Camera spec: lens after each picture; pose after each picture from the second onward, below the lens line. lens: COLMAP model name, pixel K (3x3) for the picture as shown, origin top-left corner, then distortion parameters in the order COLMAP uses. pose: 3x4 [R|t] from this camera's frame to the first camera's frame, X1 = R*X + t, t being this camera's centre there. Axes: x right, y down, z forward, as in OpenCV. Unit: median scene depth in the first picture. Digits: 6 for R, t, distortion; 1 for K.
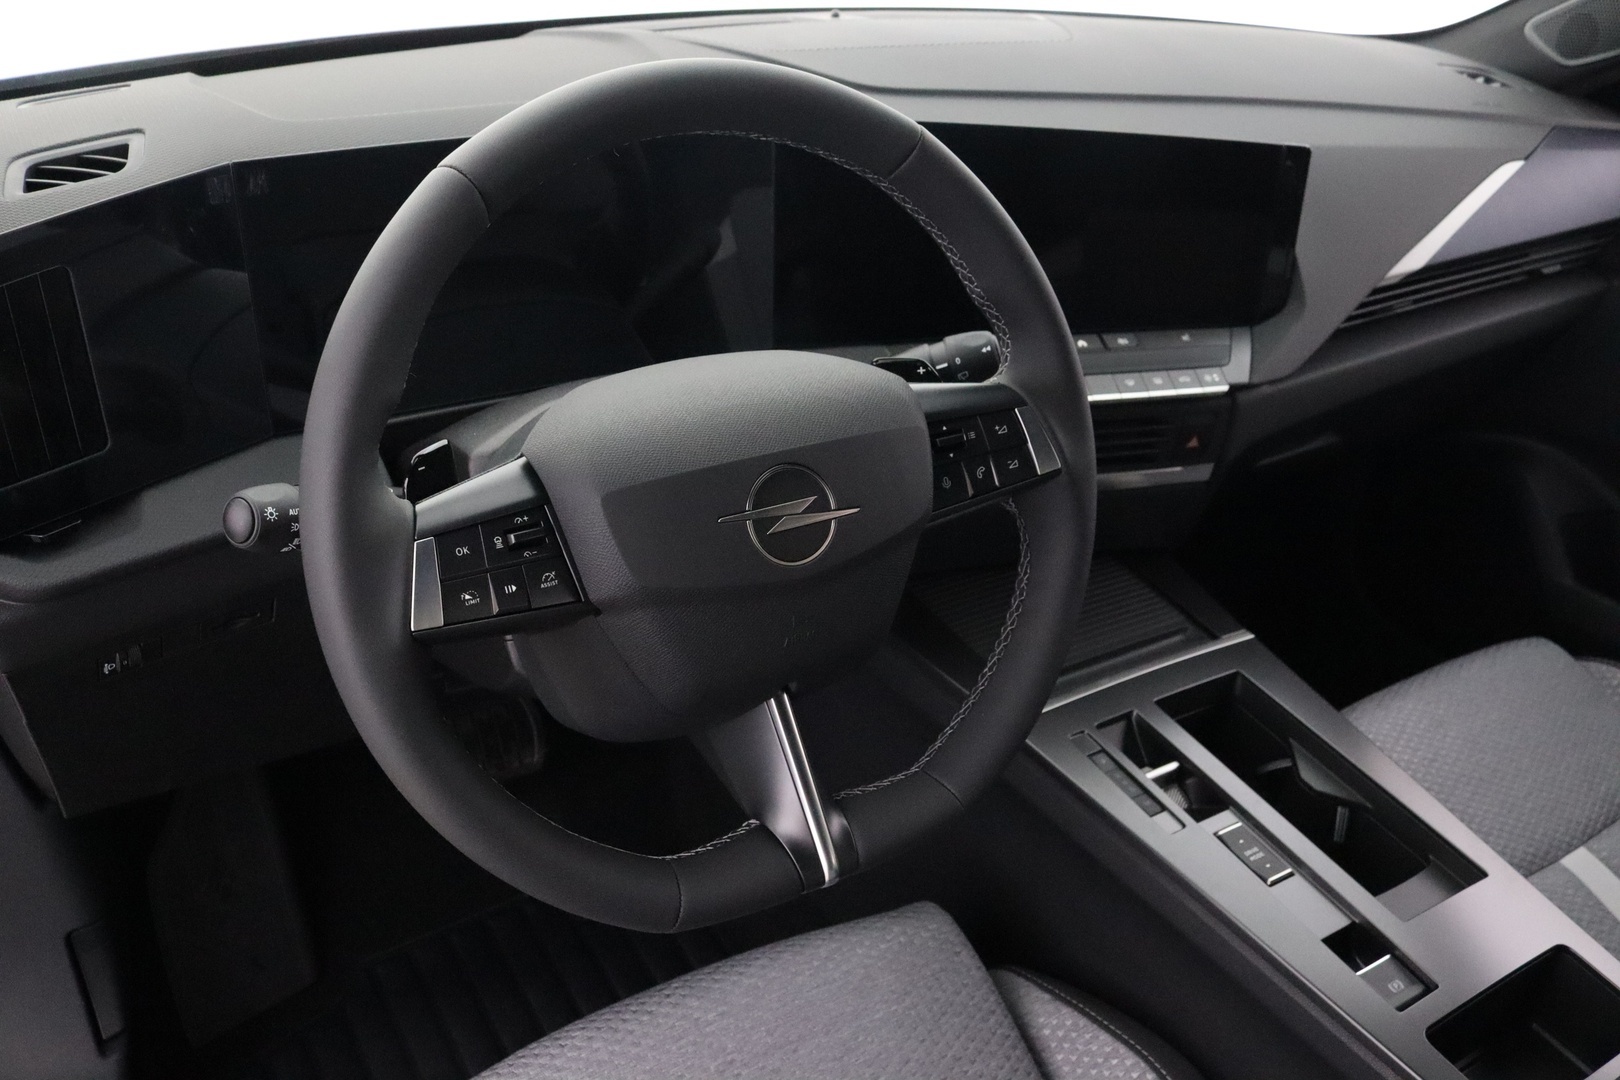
lens RADIAL K [[1301.8, 0, 810.0], [0, 1301.8, 540.0], [0, 0, 1]] dist [-0.098338, 0.002758]
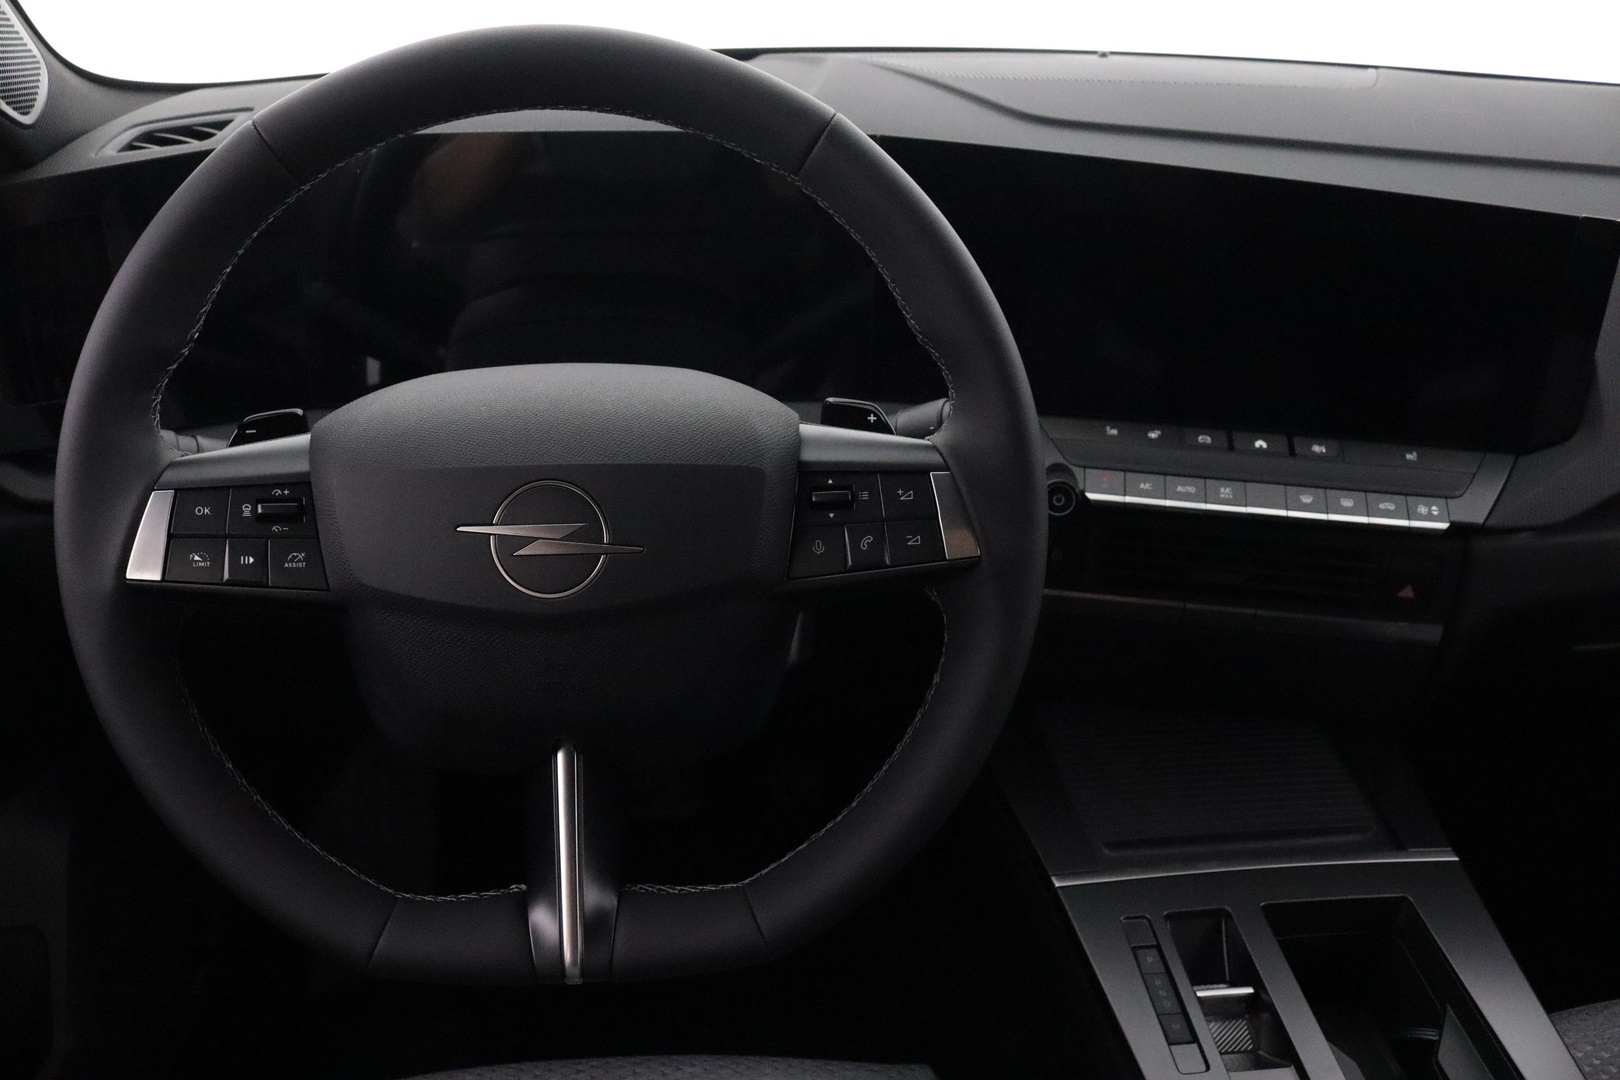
lens RADIAL K [[1301.8, 0, 810.0], [0, 1301.8, 540.0], [0, 0, 1]] dist [-0.098338, 0.002758]
pose [[0.903199, 0.162198, -0.397395, 0.306361], [-0.190319, 0.981198, -0.032077, -0.015126], [0.384720, 0.104604, 0.917087, 0.176969]]
